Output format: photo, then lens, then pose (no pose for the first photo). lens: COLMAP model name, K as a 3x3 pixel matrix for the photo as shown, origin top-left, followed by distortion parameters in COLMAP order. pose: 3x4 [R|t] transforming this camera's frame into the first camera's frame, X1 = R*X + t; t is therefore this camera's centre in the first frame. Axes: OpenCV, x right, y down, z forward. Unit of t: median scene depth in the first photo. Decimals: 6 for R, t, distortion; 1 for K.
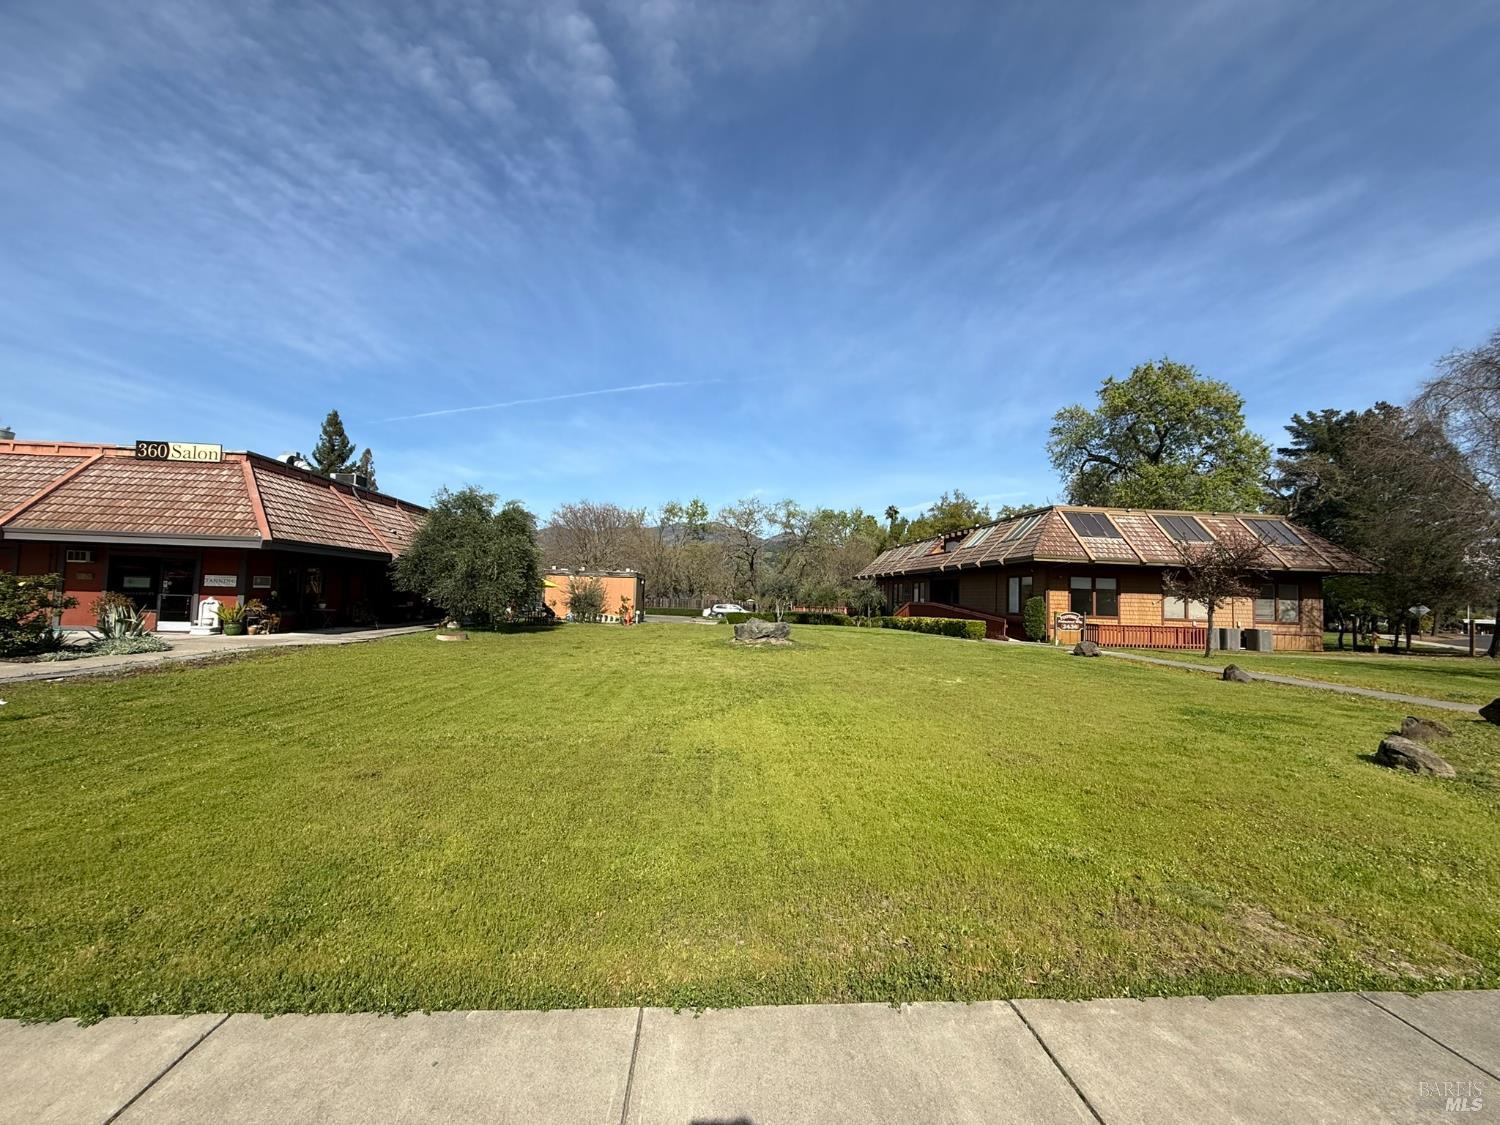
lens RADIAL K [[592.1, 0, 744.3], [0, 592.1, 561.5], [0, 0, 1]] dist [-0.001253, -0.000080]
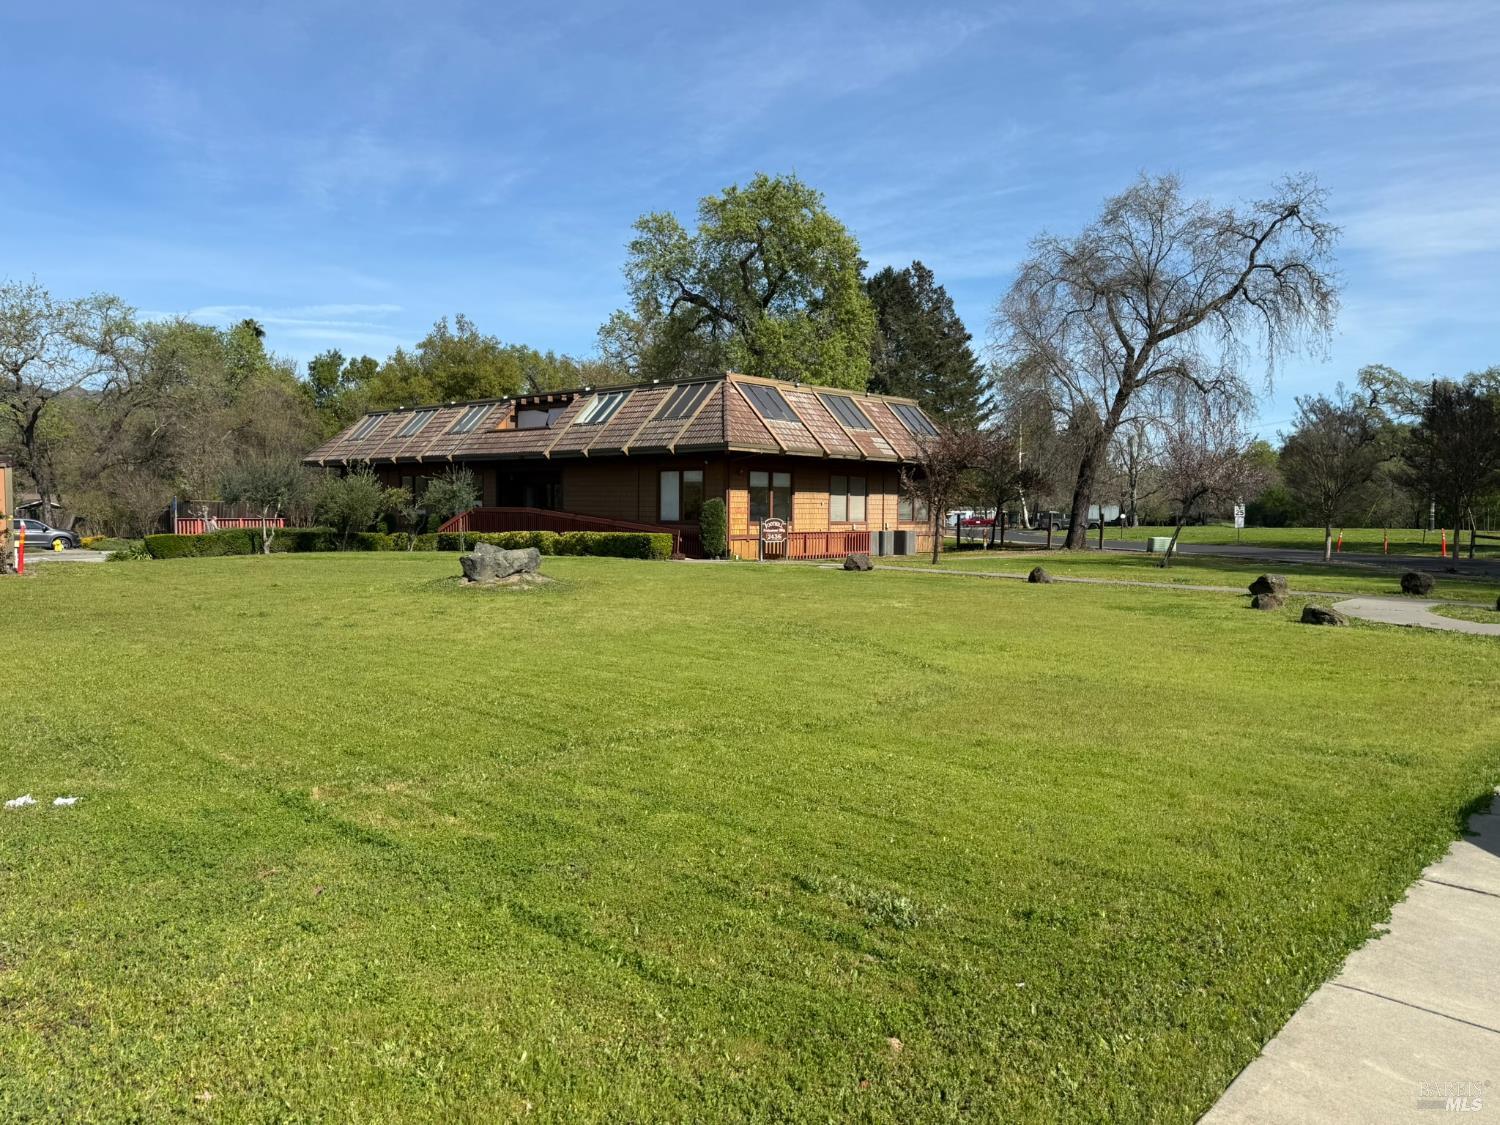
lens RADIAL K [[1032.4, 0, 753.5], [0, 1032.4, 567.1], [0, 0, 1]] dist [0.167369, -0.301002]
pose [[0.730875, -0.061735, 0.679713, -0.348398], [-0.028074, 0.992339, 0.120316, -0.011639], [-0.681933, -0.107018, 0.723543, 0.023514]]
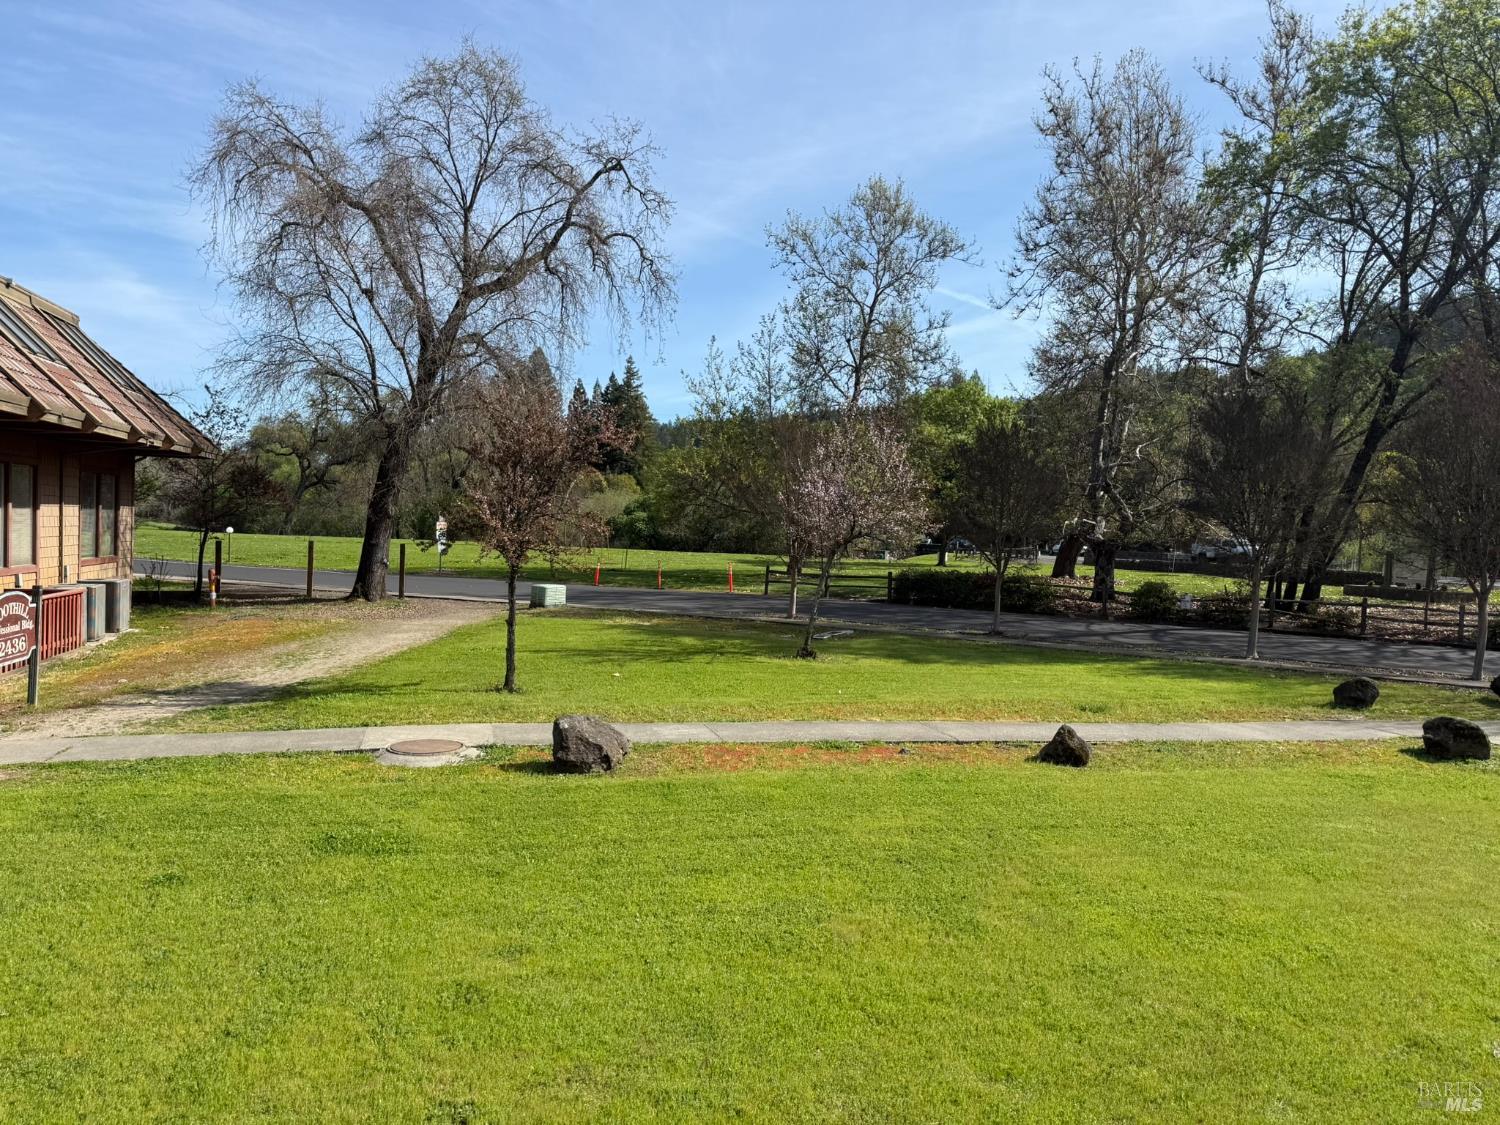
lens RADIAL K [[1053.5, 0, 750.0], [0, 1053.5, 562.5], [0, 0, 1]] dist [0.000280, 0.000068]
pose [[-0.212042, -0.071042, 0.974675, 0.034948], [-0.103141, 0.993411, 0.049969, 0.014785], [-0.971802, -0.089933, -0.217972, 0.700630]]
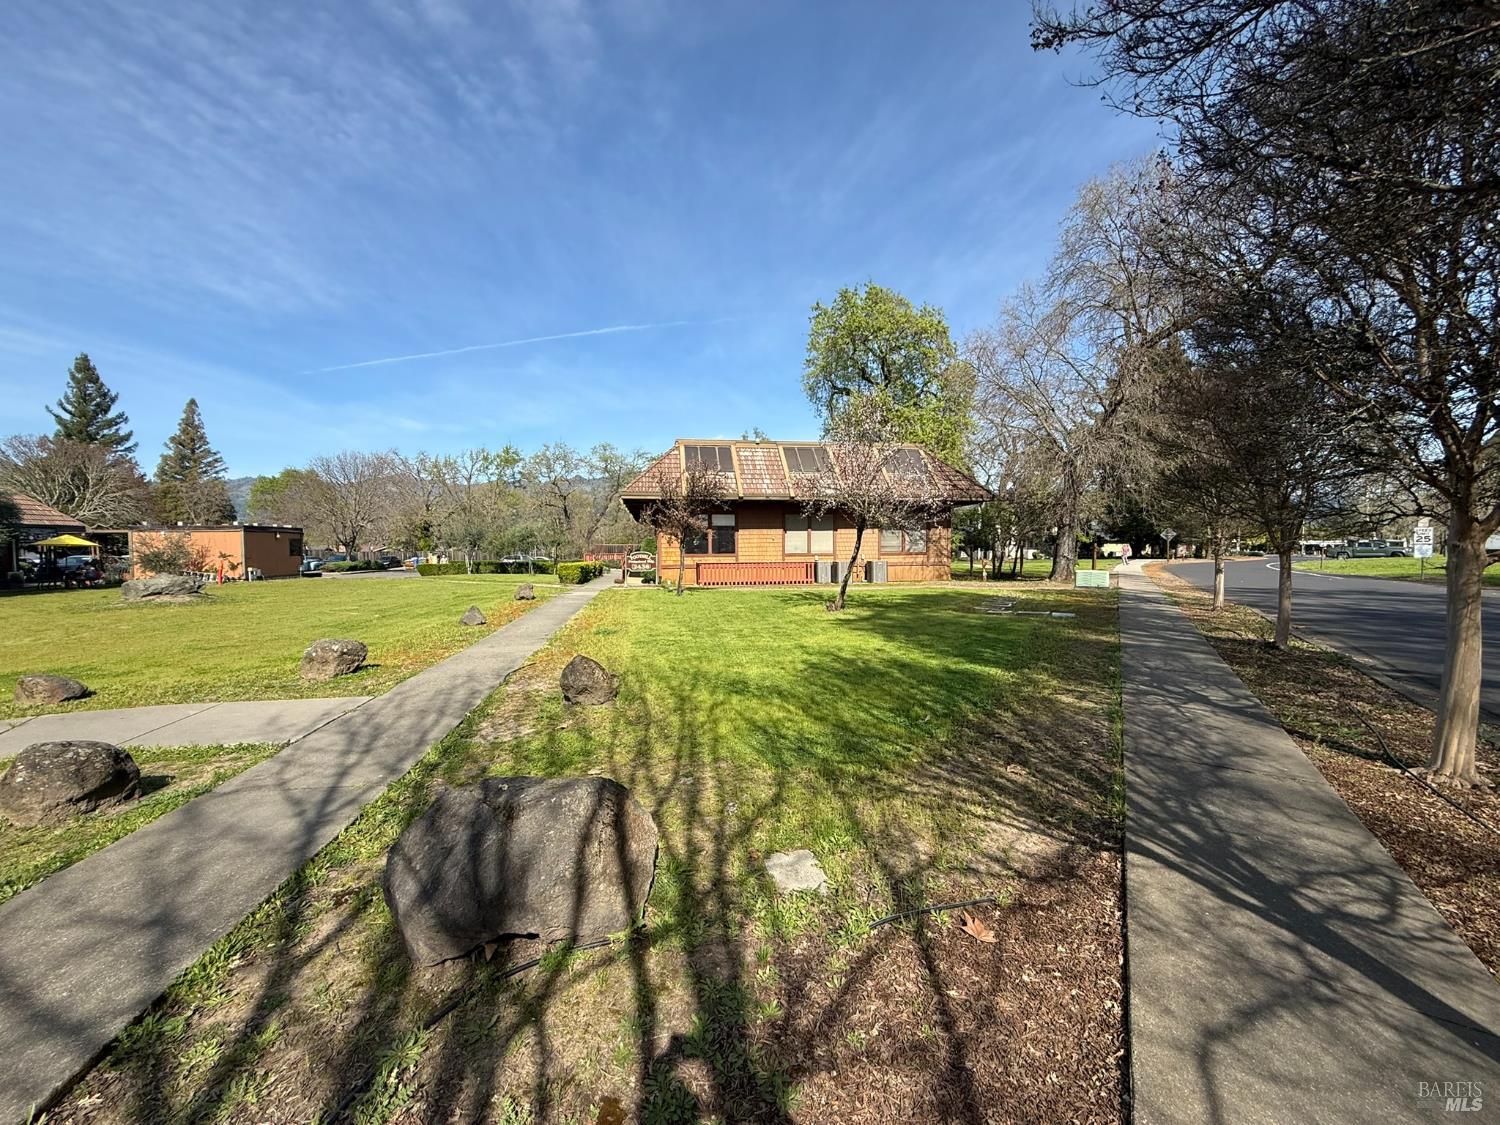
lens RADIAL K [[592.1, 0, 744.3], [0, 592.1, 561.5], [0, 0, 1]] dist [-0.001253, -0.000080]
pose [[0.996237, -0.039658, 0.077068, 0.561286], [0.032674, 0.995418, 0.089861, 0.018973], [-0.080279, -0.087005, 0.992968, 0.038005]]
